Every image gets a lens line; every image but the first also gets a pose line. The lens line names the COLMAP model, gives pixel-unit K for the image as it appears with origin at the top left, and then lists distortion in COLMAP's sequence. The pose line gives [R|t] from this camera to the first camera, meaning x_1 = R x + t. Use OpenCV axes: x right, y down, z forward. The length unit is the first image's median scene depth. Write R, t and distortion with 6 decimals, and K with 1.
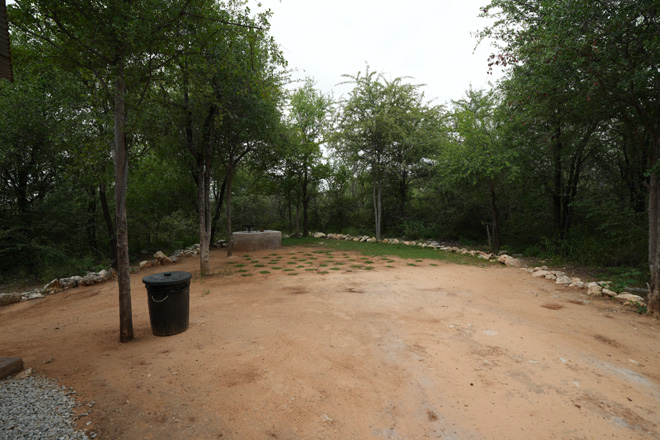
lens RADIAL K [[301.1, 0, 329.0], [0, 301.1, 219.2], [0, 0, 1]] dist [-0.062272, 0.020906]
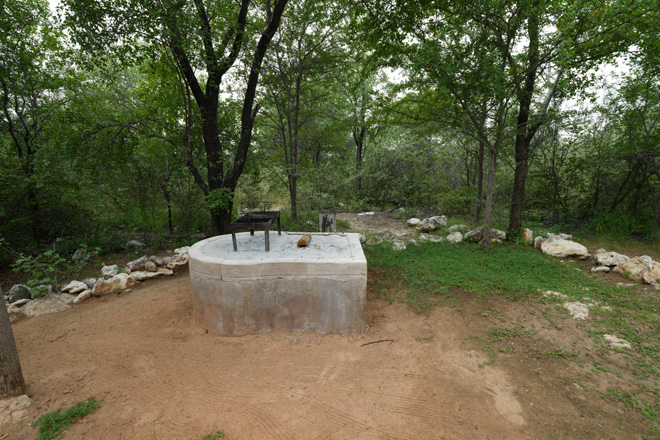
lens RADIAL K [[301.1, 0, 329.0], [0, 301.1, 219.2], [0, 0, 1]] dist [-0.062272, 0.020906]
pose [[0.779832, 0.115944, -0.615158, -0.052165], [-0.026958, 0.988006, 0.152043, -0.021396], [0.625408, -0.101985, 0.773604, 0.857610]]
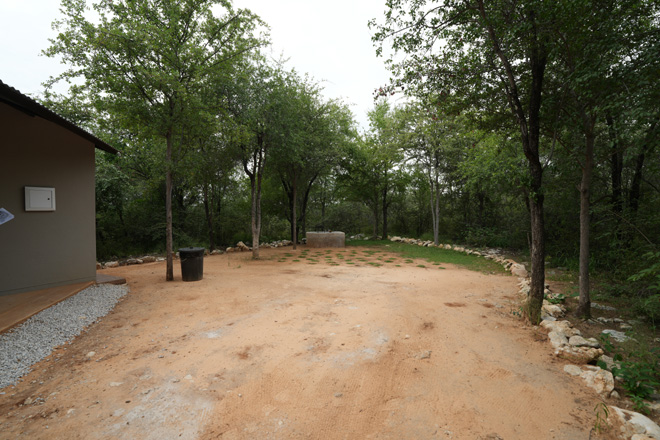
lens RADIAL K [[301.1, 0, 329.0], [0, 301.1, 219.2], [0, 0, 1]] dist [-0.062272, 0.020906]
pose [[0.891348, 0.017380, -0.452986, 0.328881], [-0.026065, 0.999577, -0.012935, 0.004890], [0.452569, 0.023337, 0.891424, -0.074246]]
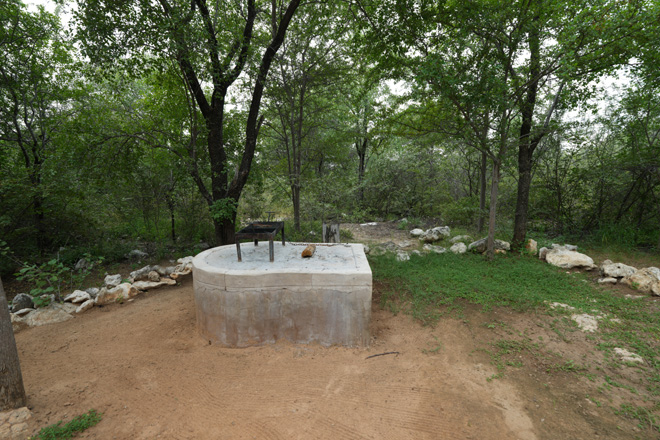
lens RADIAL K [[301.1, 0, 329.0], [0, 301.1, 219.2], [0, 0, 1]] dist [-0.062272, 0.020906]
pose [[0.775335, 0.097093, -0.624042, -0.054136], [-0.028994, 0.992542, 0.118404, -0.021347], [0.630884, -0.073709, 0.772368, 0.856585]]
